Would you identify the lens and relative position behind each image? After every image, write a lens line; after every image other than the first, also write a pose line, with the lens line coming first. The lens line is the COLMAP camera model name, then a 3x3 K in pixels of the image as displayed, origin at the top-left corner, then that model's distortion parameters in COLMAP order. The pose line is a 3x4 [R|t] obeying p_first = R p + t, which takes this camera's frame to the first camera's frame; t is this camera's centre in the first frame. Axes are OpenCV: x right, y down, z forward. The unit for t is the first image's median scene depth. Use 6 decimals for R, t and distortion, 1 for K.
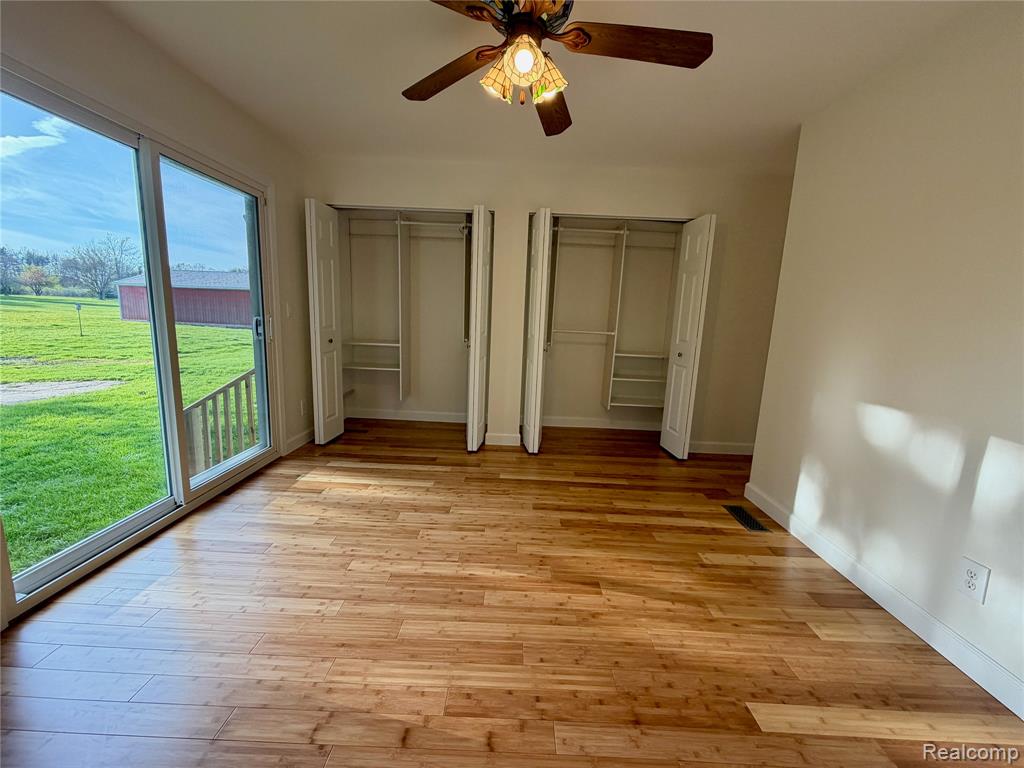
lens RADIAL K [[408.4, 0, 510.4], [0, 408.4, 382.8], [0, 0, 1]] dist [-0.000962, 0.000075]
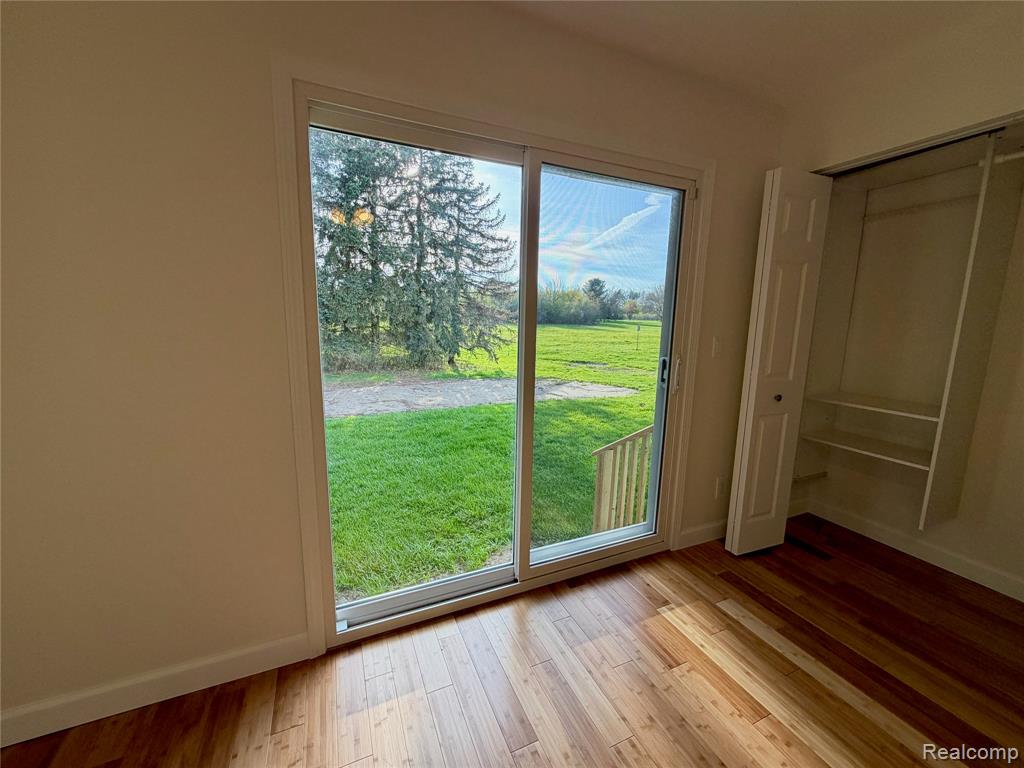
lens RADIAL K [[408.4, 0, 510.4], [0, 408.4, 382.8], [0, 0, 1]] dist [-0.000962, 0.000075]
pose [[0.423903, 0.111389, -0.898832, -0.069964], [-0.150918, 0.987221, 0.051168, -0.103624], [0.893045, 0.113960, 0.435296, 0.410046]]
